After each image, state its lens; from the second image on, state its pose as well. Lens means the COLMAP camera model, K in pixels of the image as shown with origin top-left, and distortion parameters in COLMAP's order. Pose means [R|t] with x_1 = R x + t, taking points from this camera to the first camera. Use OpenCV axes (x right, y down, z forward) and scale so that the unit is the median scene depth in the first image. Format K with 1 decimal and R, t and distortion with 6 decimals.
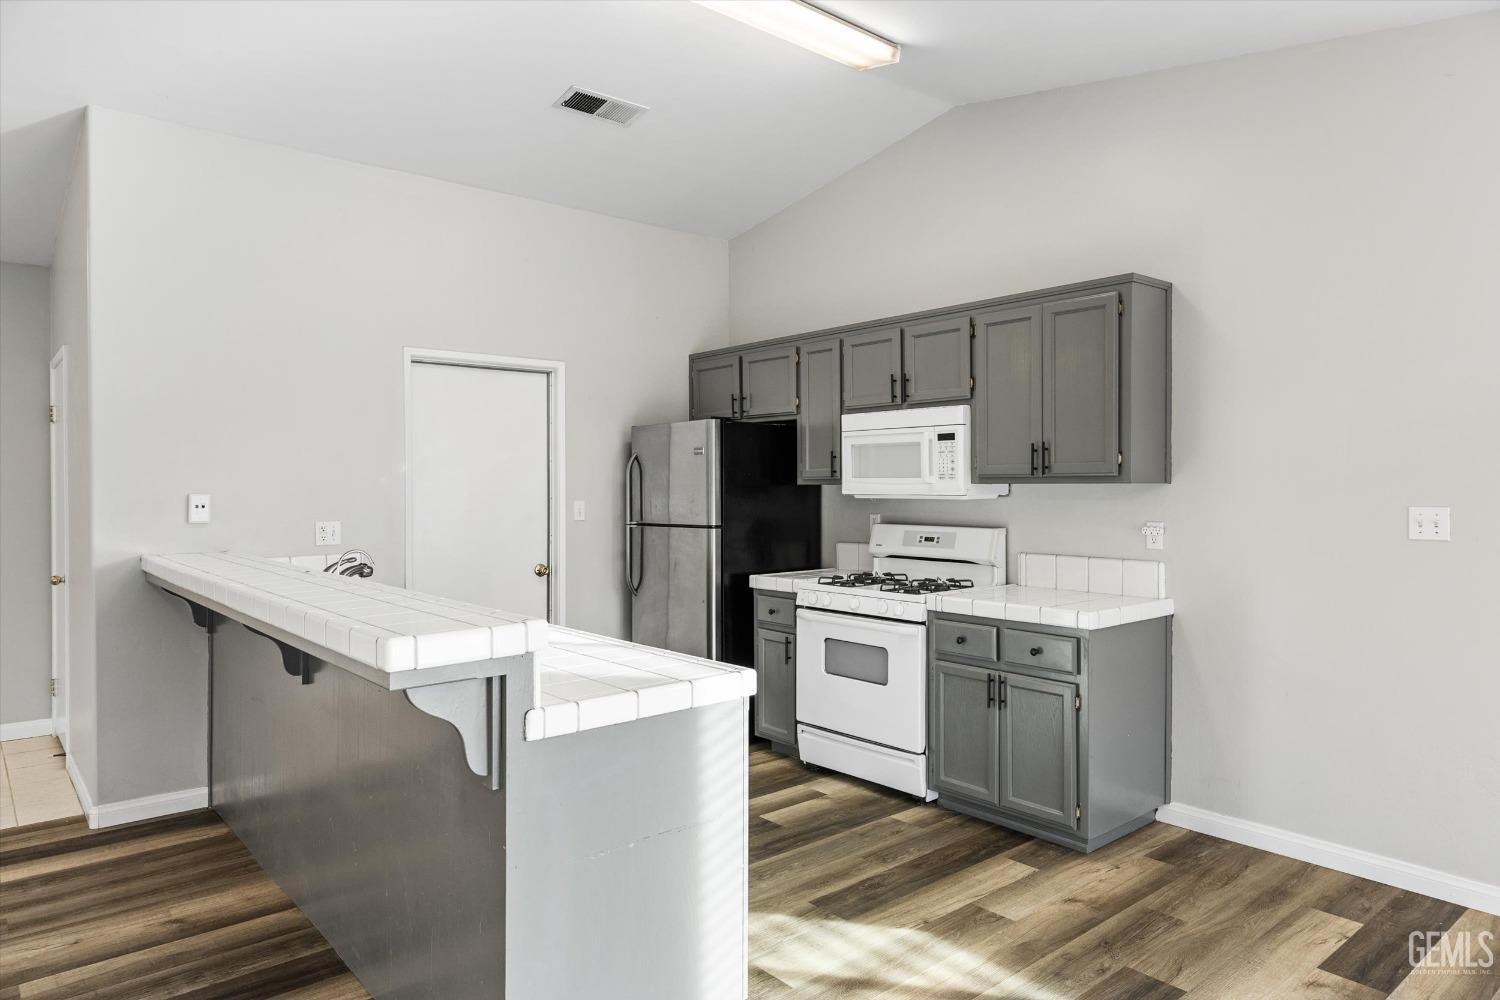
lens RADIAL K [[931.1, 0, 750.1], [0, 931.1, 493.7], [0, 0, 1]] dist [0.005105, 0.001125]
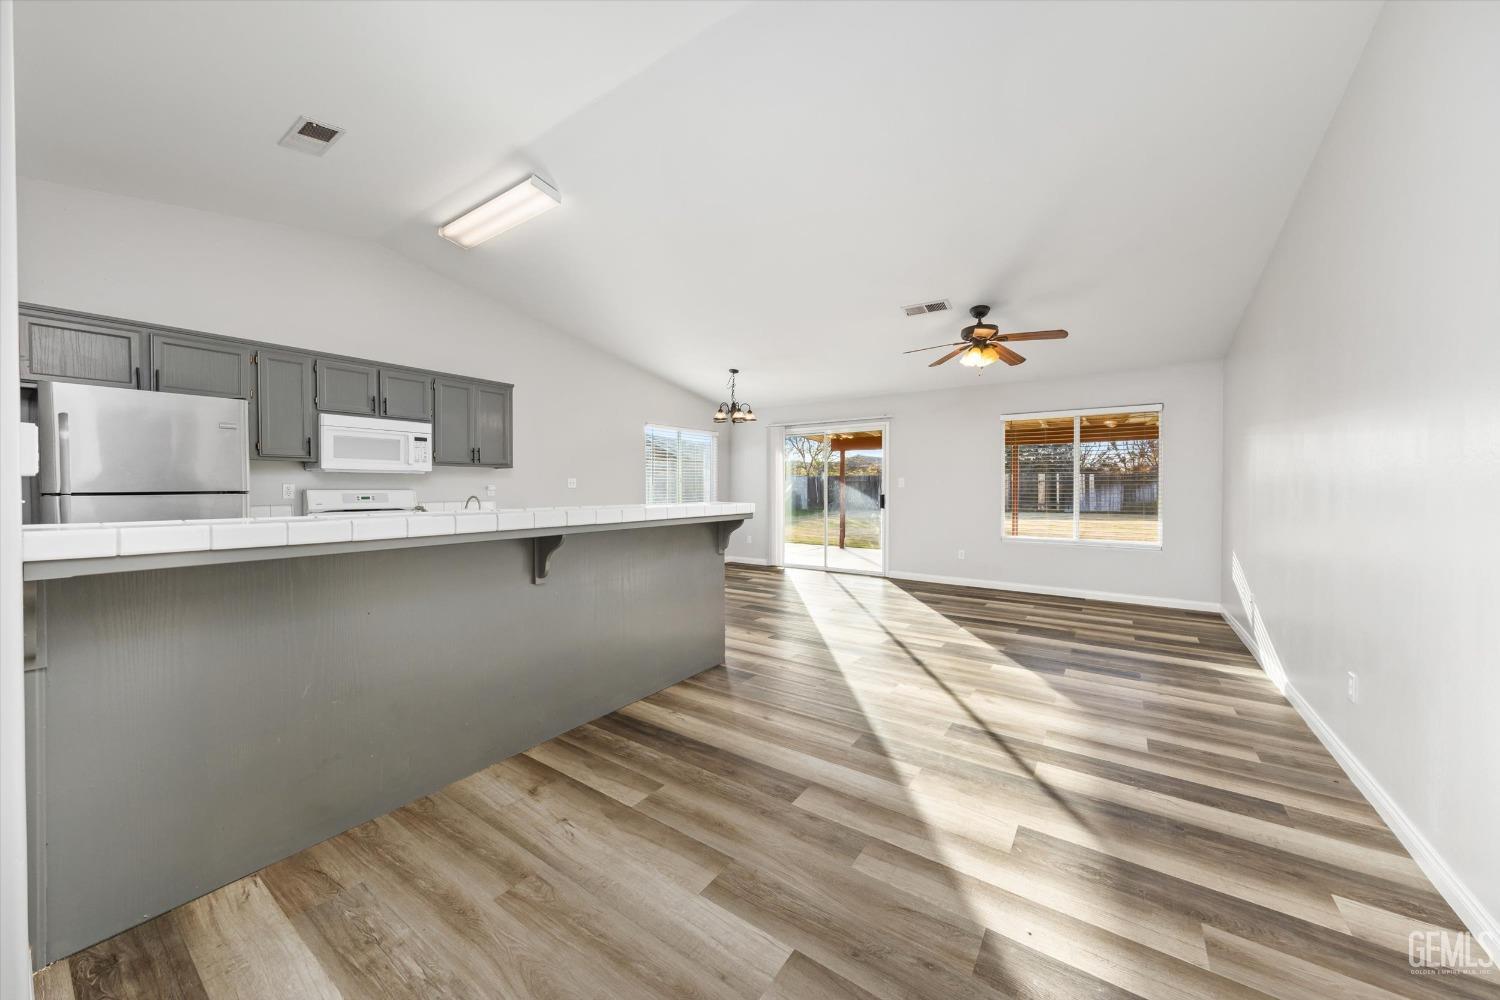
lens RADIAL K [[529.3, 0, 753.0], [0, 529.3, 491.8], [0, 0, 1]] dist [-0.006211, -0.000057]
pose [[-0.255734, -0.004987, 0.966734, -0.959220], [0.010174, 0.999917, 0.007850, 0.041075], [-0.966694, 0.011843, -0.255662, 0.627919]]
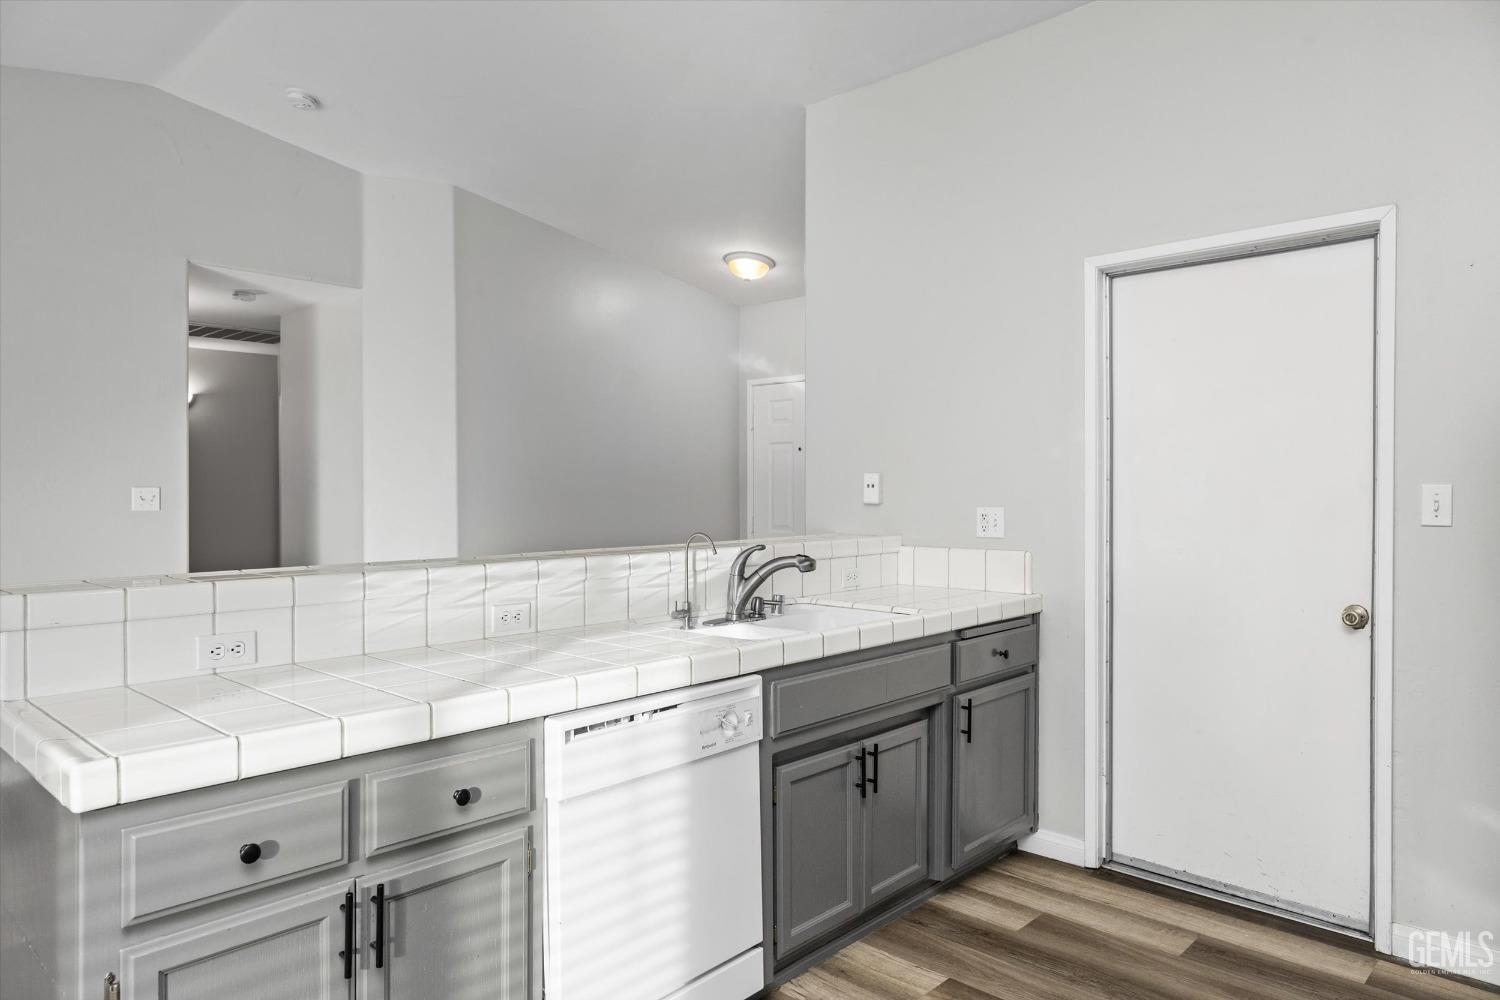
lens RADIAL K [[949.8, 0, 753.0], [0, 949.8, 495.6], [0, 0, 1]] dist [0.002341, -0.000235]
pose [[0.104668, 0.010647, -0.994450, 0.328923], [-0.007825, 0.999921, 0.009882, 0.014322], [0.994476, 0.006747, 0.104743, 0.741445]]
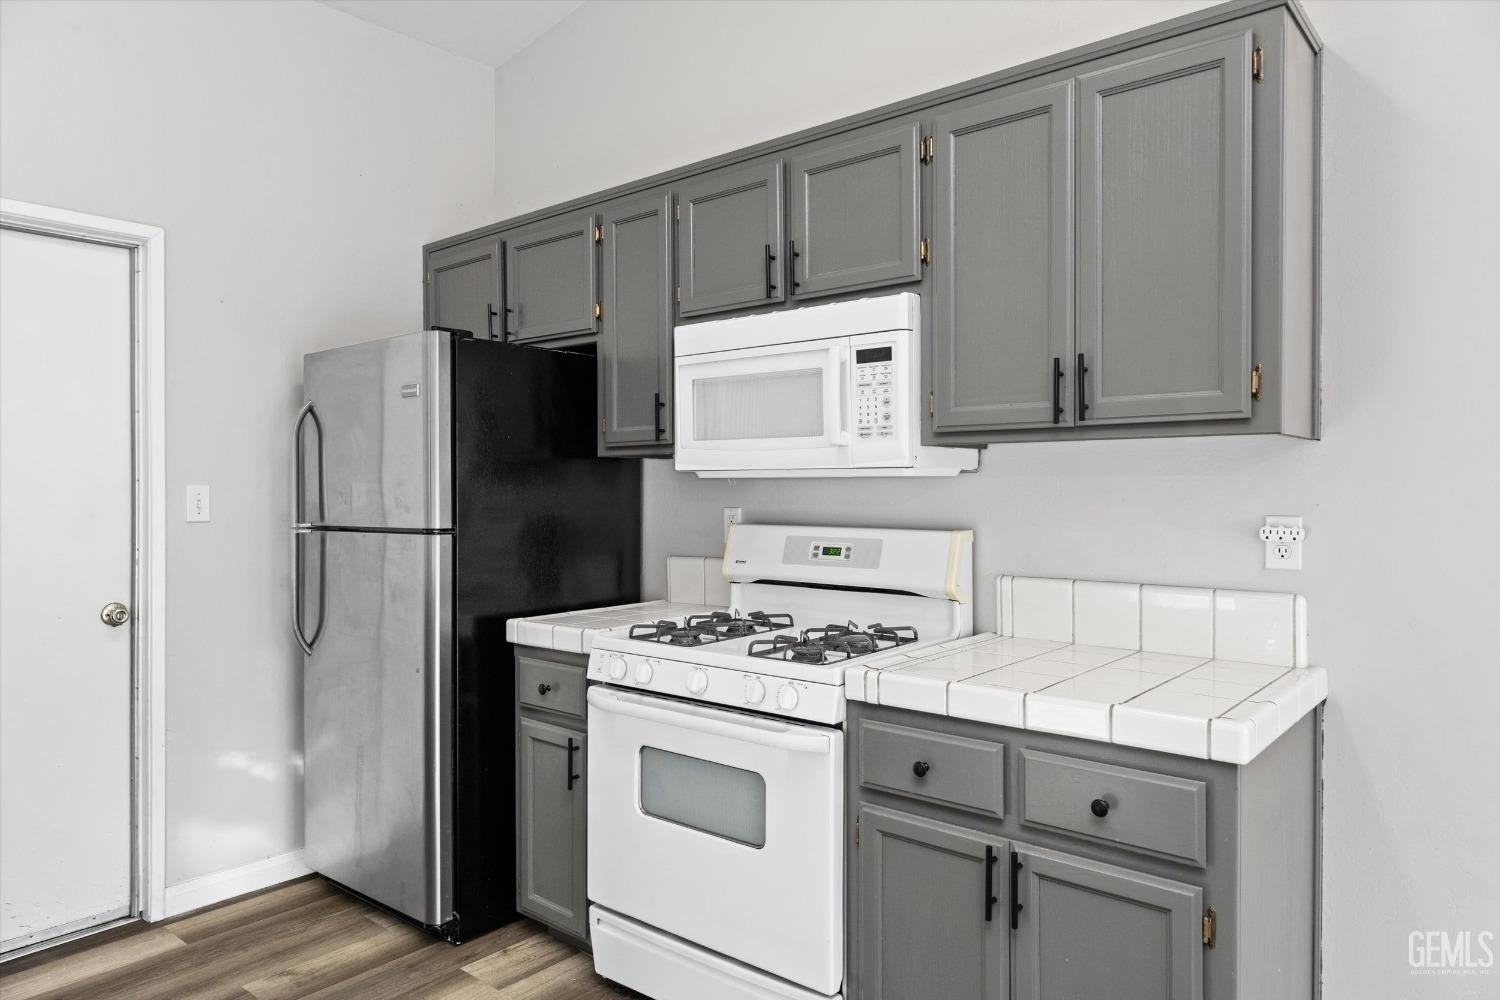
lens RADIAL K [[949.8, 0, 753.0], [0, 949.8, 495.6], [0, 0, 1]] dist [0.002341, -0.000235]
pose [[0.985390, 0.000861, 0.170309, 0.053622], [-0.000408, 0.999996, -0.002695, 0.018565], [-0.170311, 0.002587, 0.985387, 0.485720]]
